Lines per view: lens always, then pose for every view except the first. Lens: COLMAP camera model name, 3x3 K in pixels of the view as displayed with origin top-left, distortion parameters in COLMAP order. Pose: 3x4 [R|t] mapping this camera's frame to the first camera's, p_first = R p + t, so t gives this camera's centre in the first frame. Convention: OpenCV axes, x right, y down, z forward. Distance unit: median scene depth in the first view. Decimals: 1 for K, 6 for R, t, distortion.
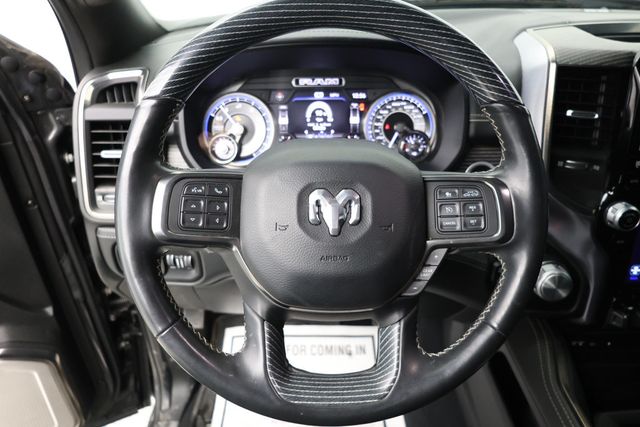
lens RADIAL K [[439.0, 0, 320.0], [0, 439.0, 213.5], [0, 0, 1]] dist [-0.050494, -0.003719]
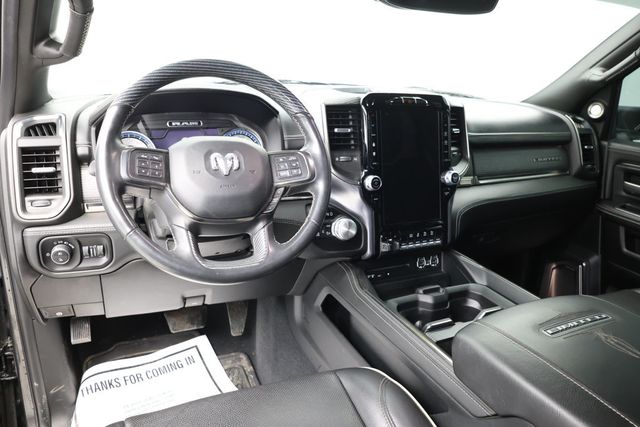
lens RADIAL K [[444.7, 0, 320.0], [0, 444.7, 213.5], [0, 0, 1]] dist [-0.066142, -0.003726]
pose [[0.916661, -0.063042, 0.394663, -0.319509], [0.157431, 0.964599, -0.211574, 0.599104], [-0.367354, 0.256074, 0.894135, -0.712516]]
